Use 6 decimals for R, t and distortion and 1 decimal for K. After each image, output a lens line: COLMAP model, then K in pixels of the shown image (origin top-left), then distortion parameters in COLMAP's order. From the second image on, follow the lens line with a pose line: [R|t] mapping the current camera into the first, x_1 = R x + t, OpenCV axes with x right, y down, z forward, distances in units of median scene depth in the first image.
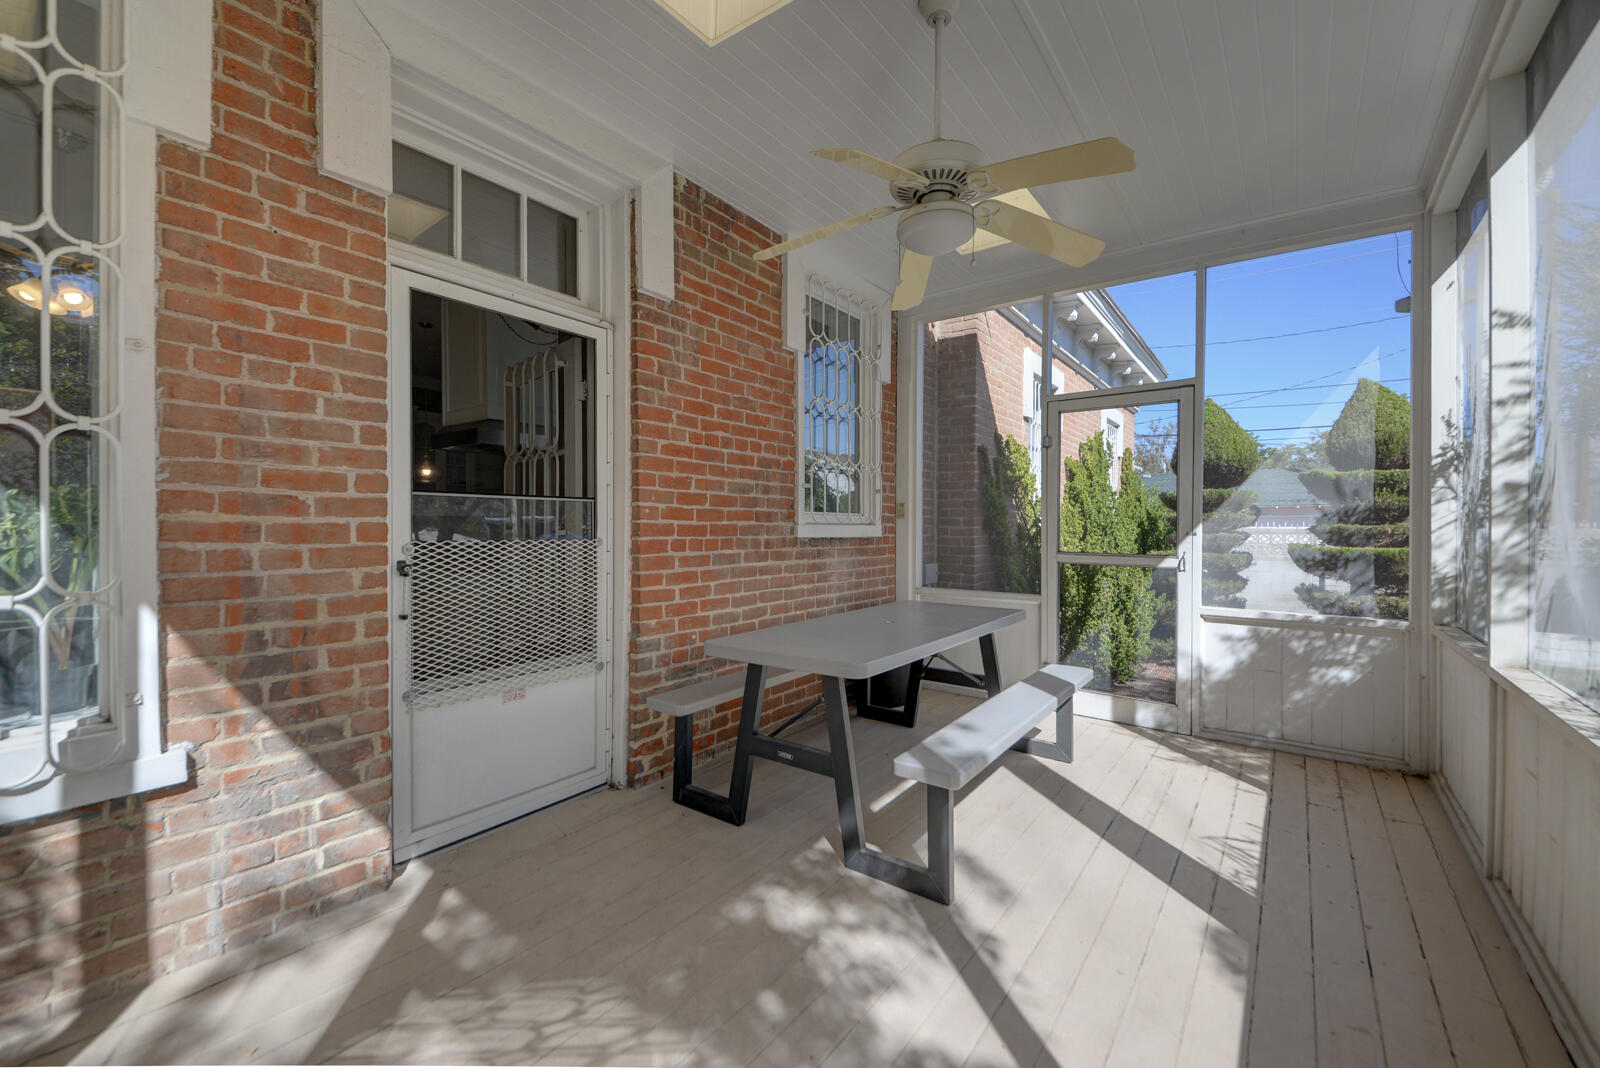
lens RADIAL K [[612.5, 0, 800.0], [0, 612.5, 534.0], [0, 0, 1]] dist [-0.000223, -0.000063]
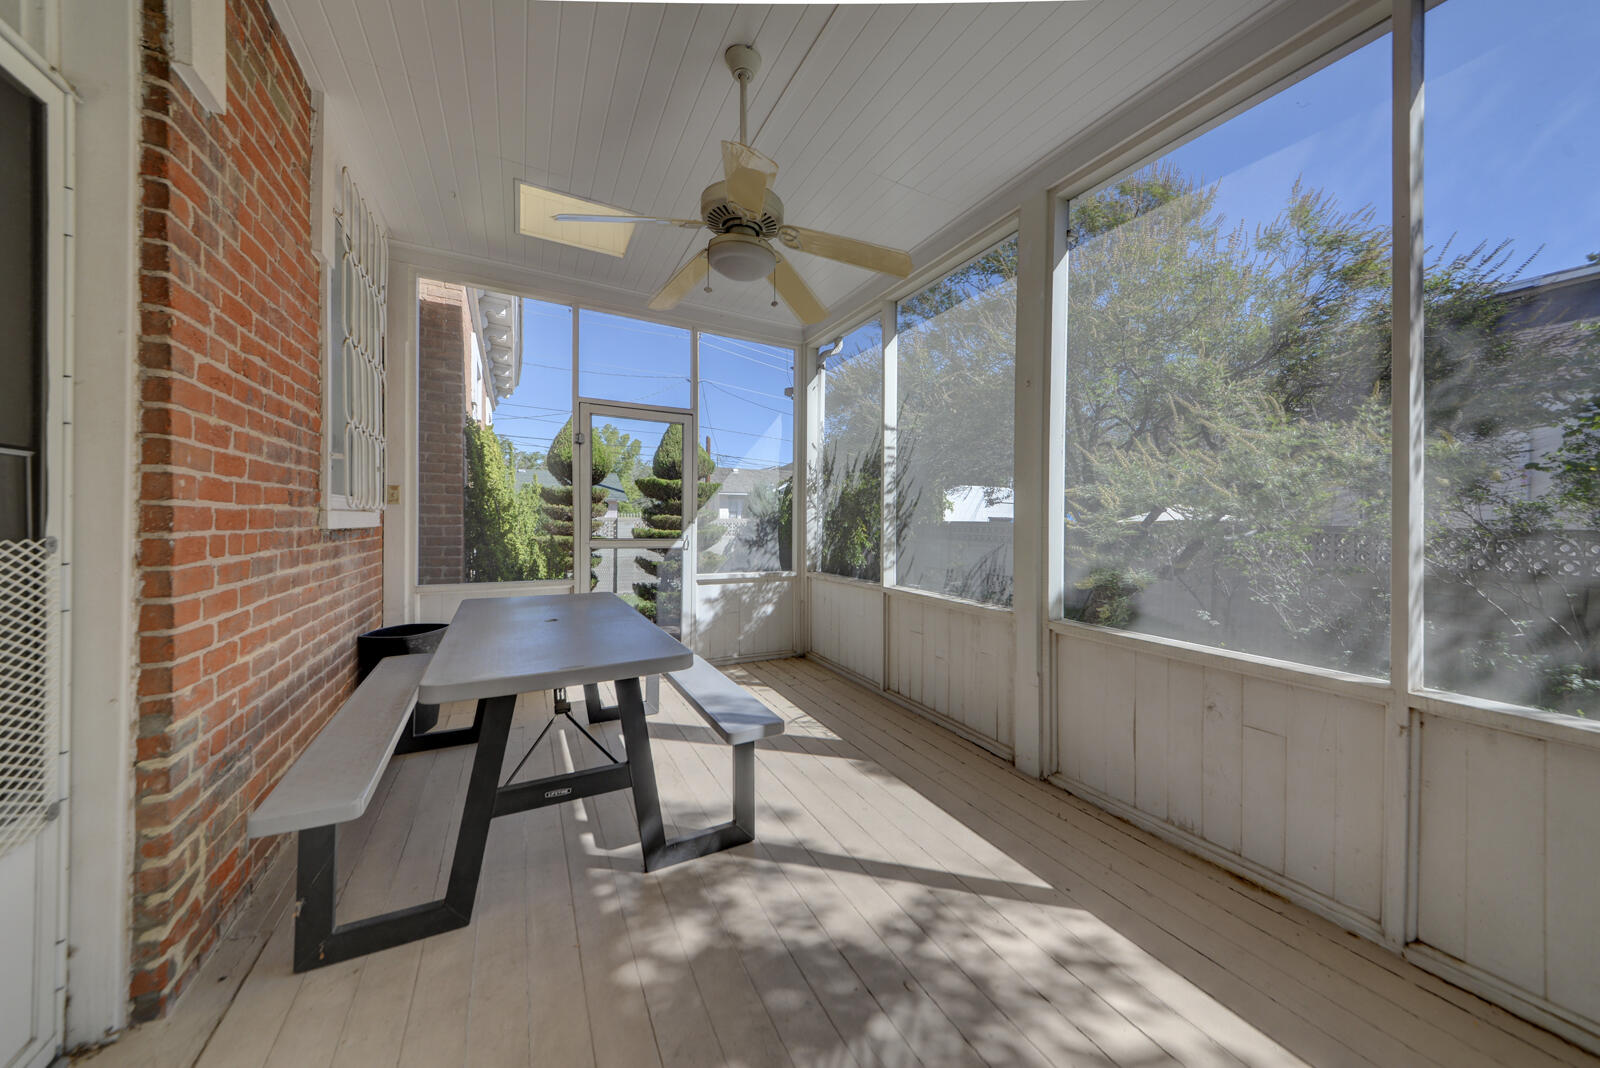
lens RADIAL K [[557.3, 0, 805.4], [0, 557.3, 520.0], [0, 0, 1]] dist [0.000124, -0.004369]
pose [[0.401244, 0.007242, 0.915943, -0.474768], [-0.008939, 0.999952, -0.003991, -0.008826], [-0.915928, -0.006586, 0.401290, 0.311970]]
